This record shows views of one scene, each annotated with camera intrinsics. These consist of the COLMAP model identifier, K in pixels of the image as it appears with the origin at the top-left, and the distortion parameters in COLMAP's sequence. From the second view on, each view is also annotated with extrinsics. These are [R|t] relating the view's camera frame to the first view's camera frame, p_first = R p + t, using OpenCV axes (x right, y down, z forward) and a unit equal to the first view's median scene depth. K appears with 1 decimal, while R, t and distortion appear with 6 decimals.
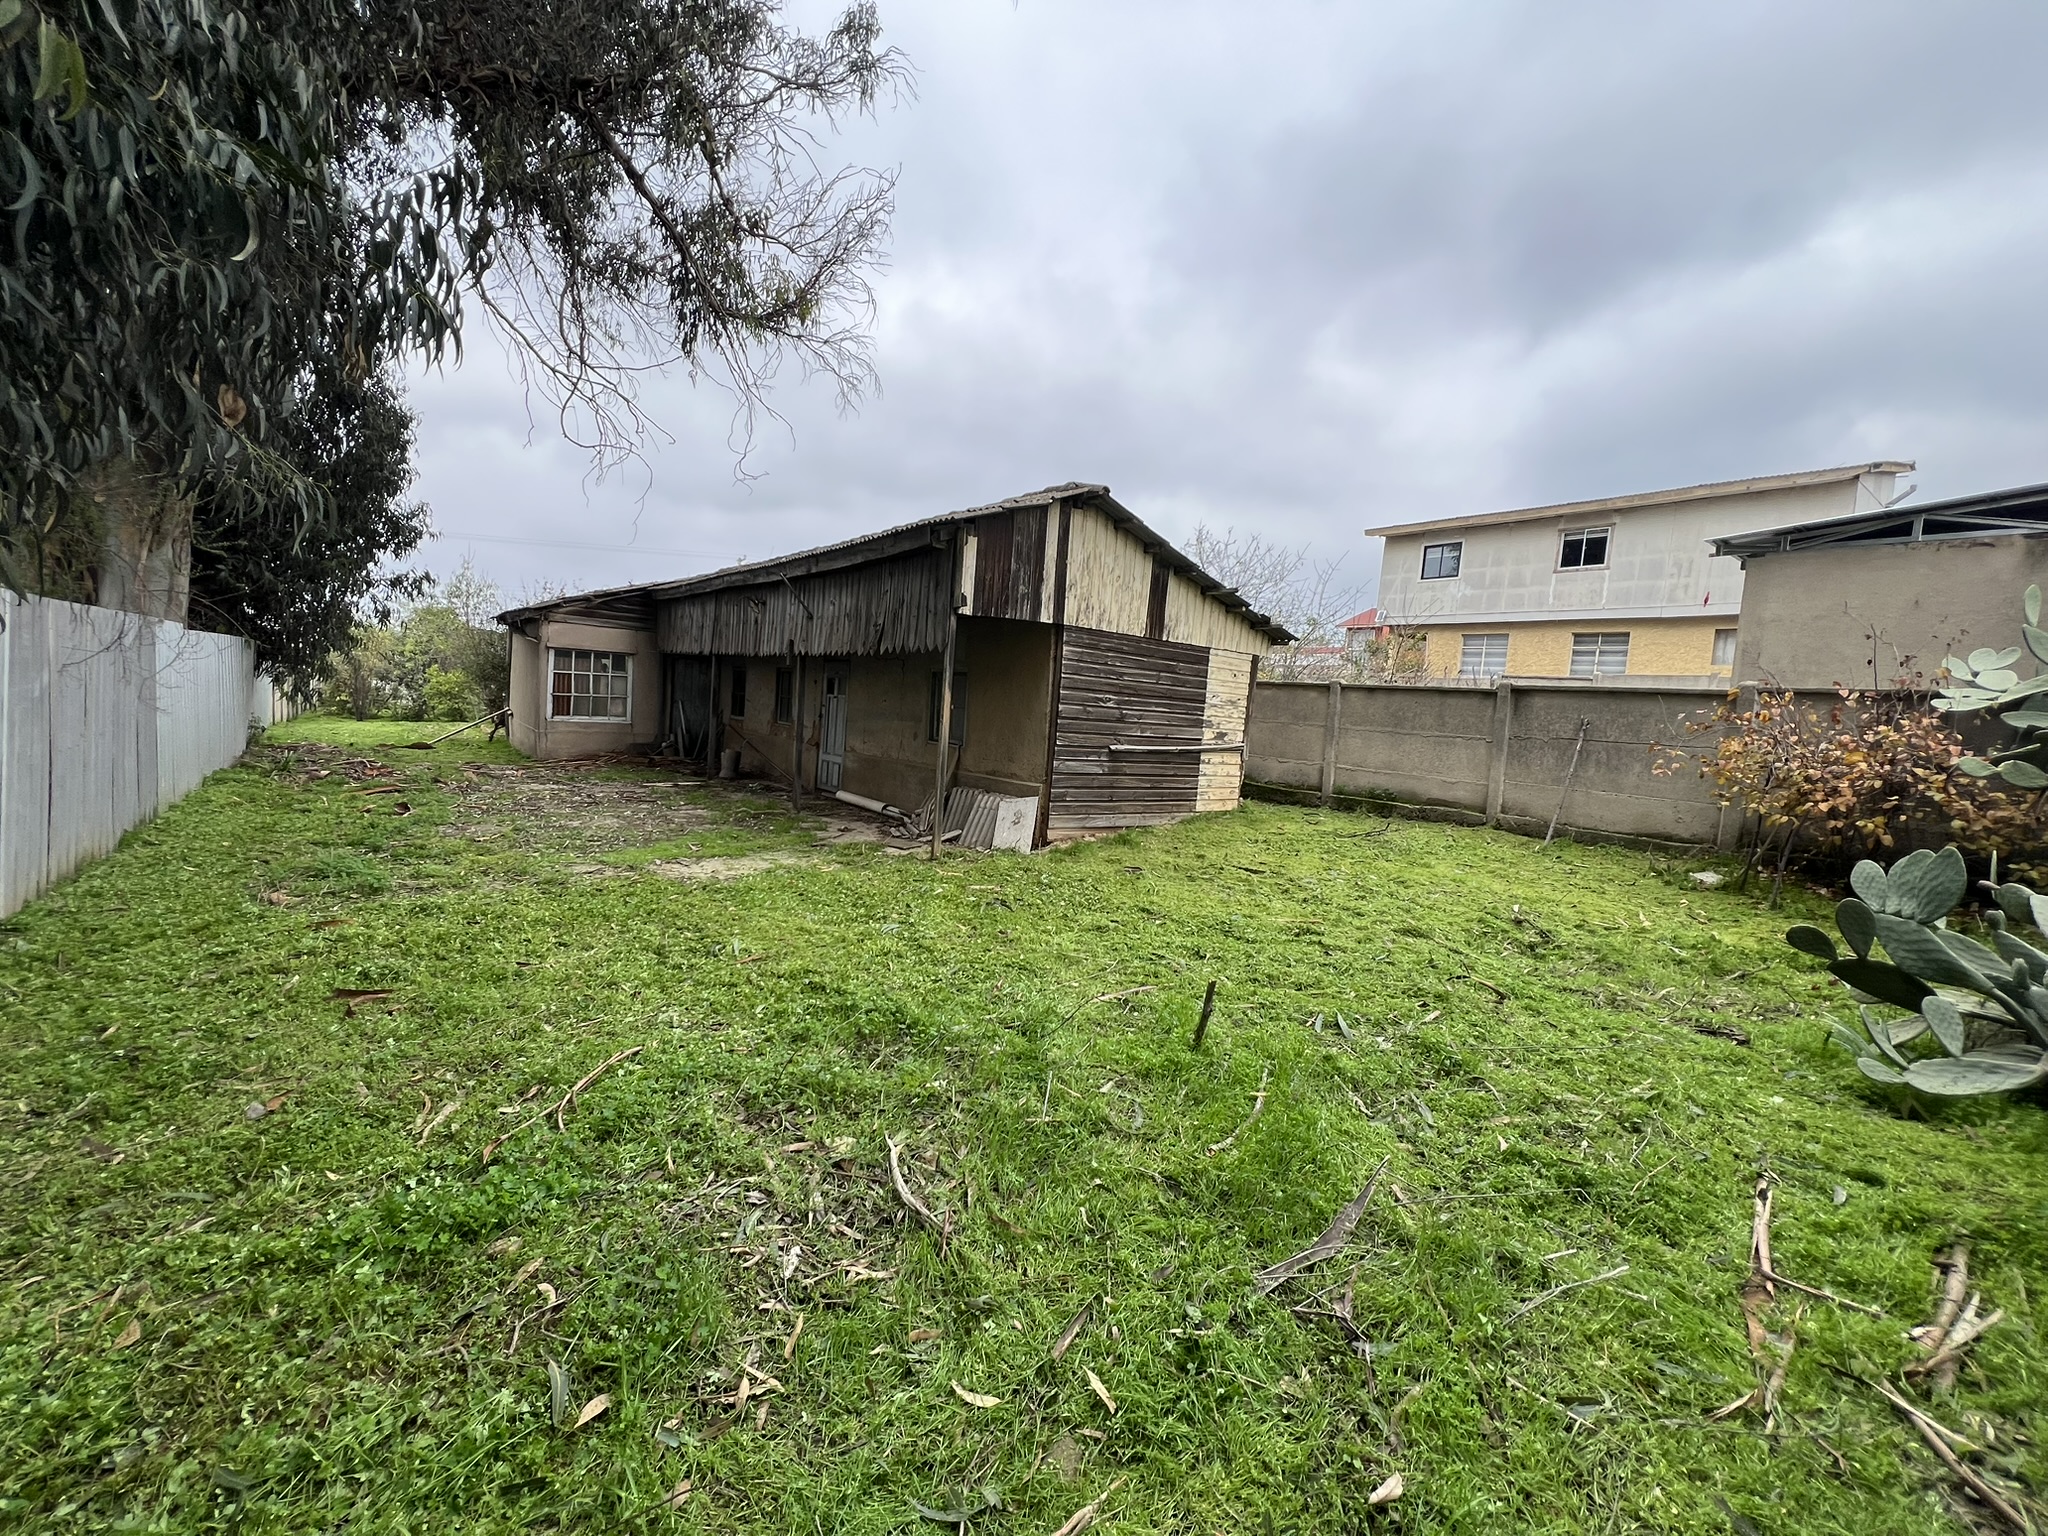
lens RADIAL K [[822.1, 0, 1022.6], [0, 822.1, 768.8], [0, 0, 1]] dist [-0.002878, 0.000297]
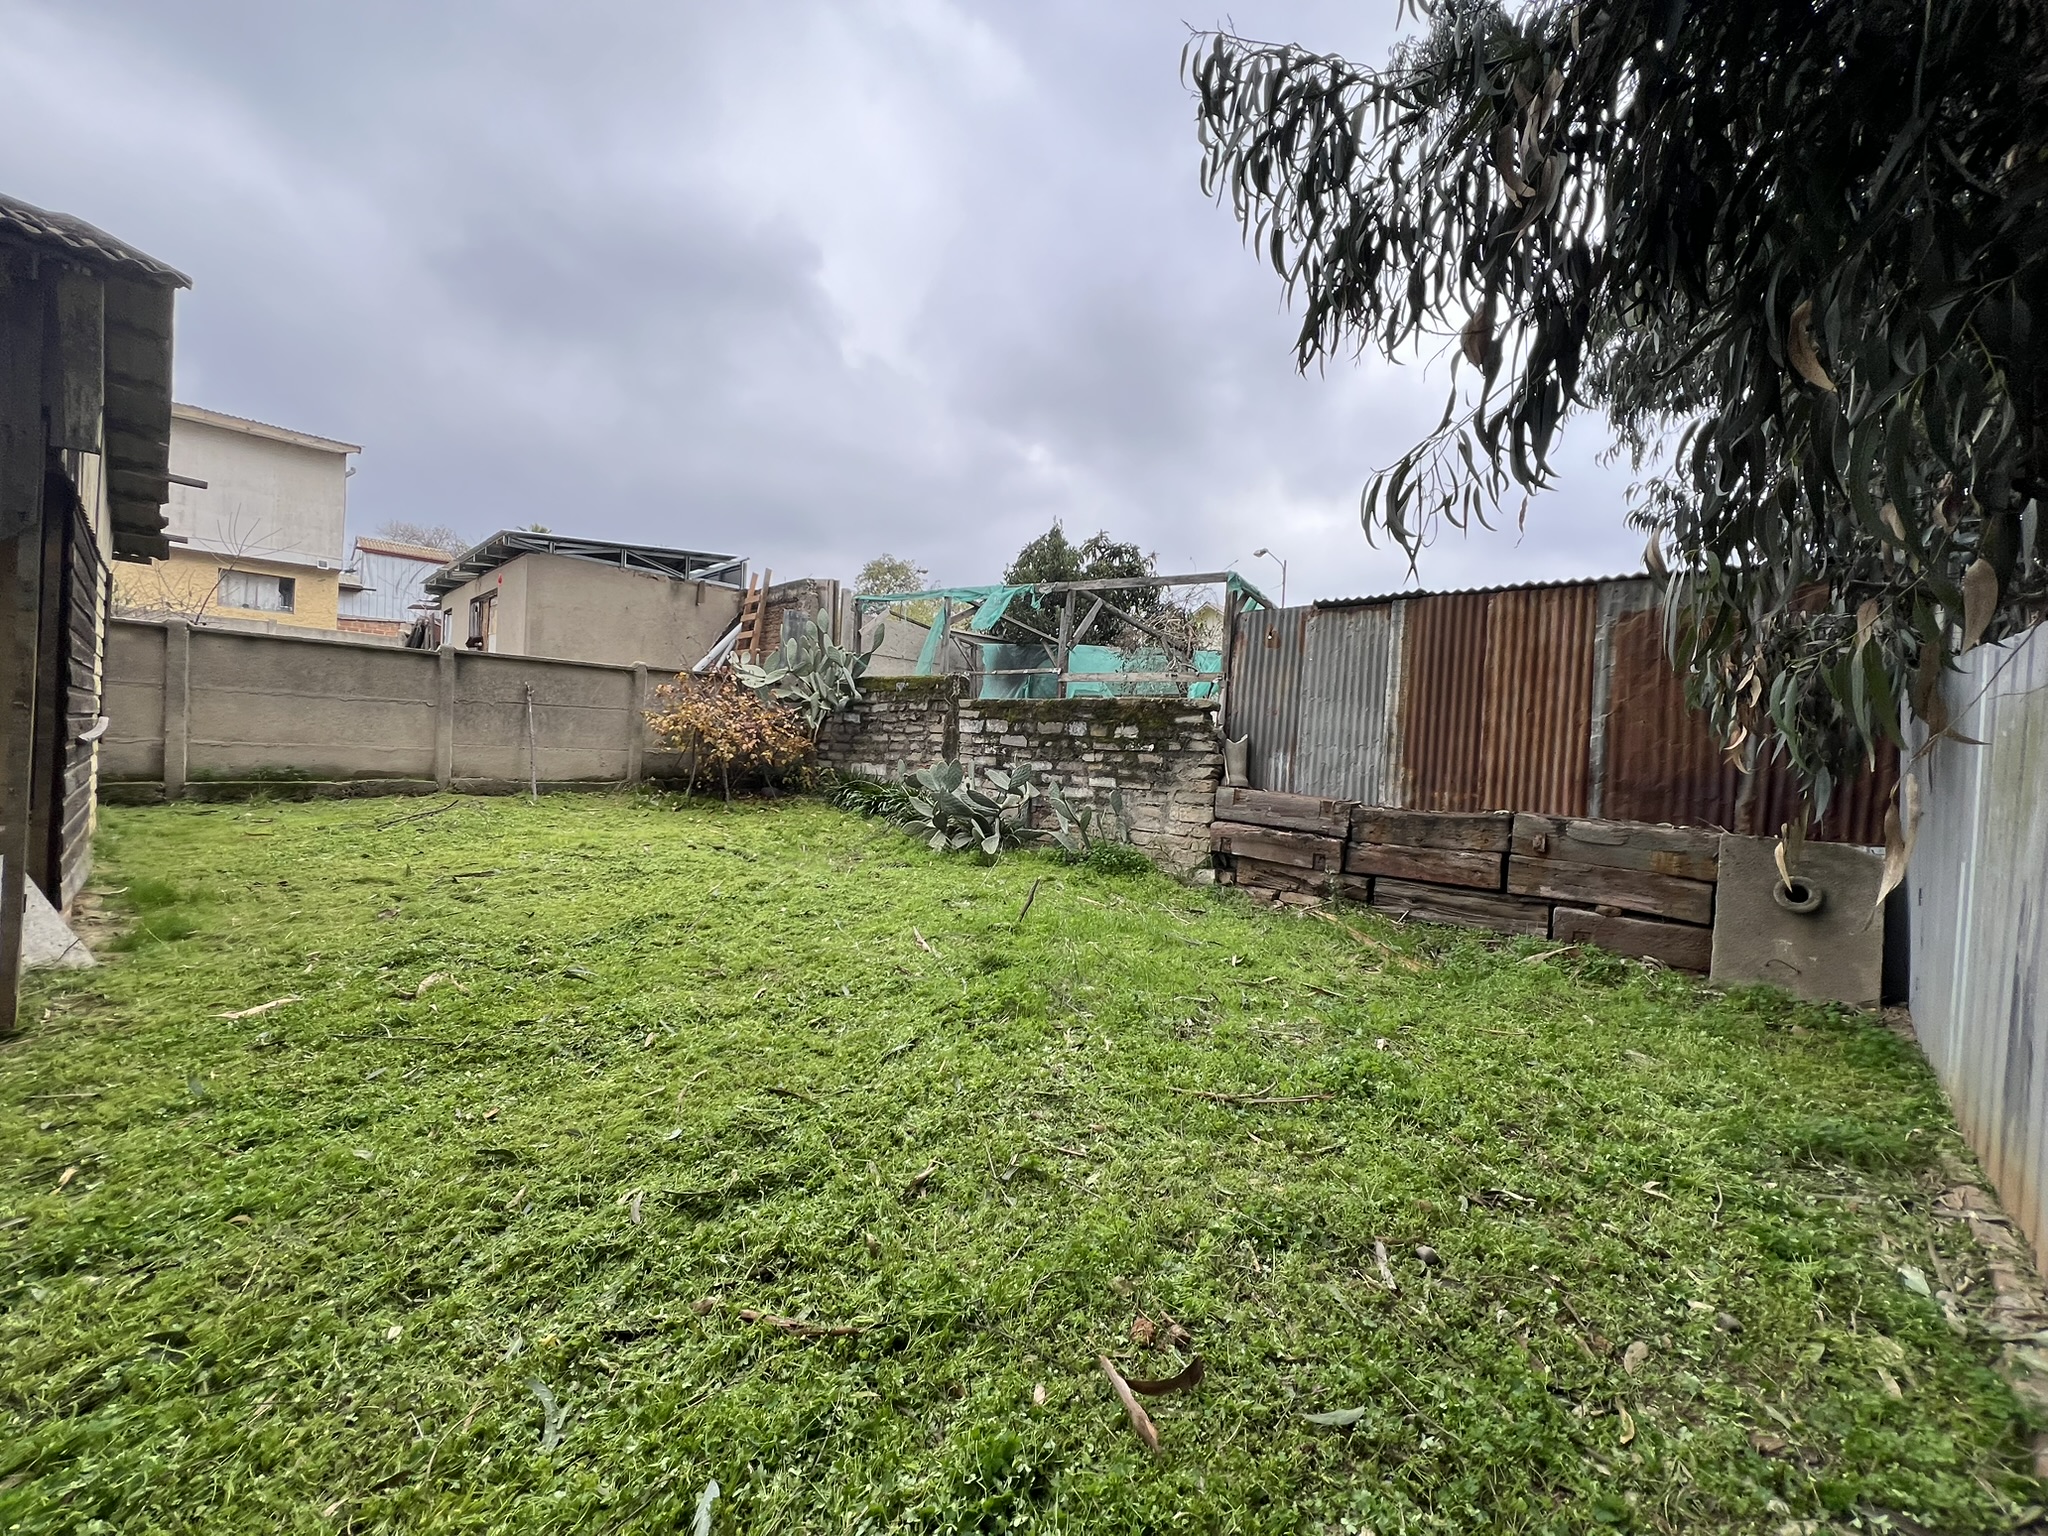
lens RADIAL K [[822.1, 0, 1023.0], [0, 822.1, 764.2], [0, 0, 1]] dist [-0.002878, 0.000297]
pose [[-0.136829, -0.097984, 0.985737, -0.463565], [0.017926, 0.994688, 0.101362, -0.047401], [-0.990432, 0.031540, -0.134346, 0.413067]]
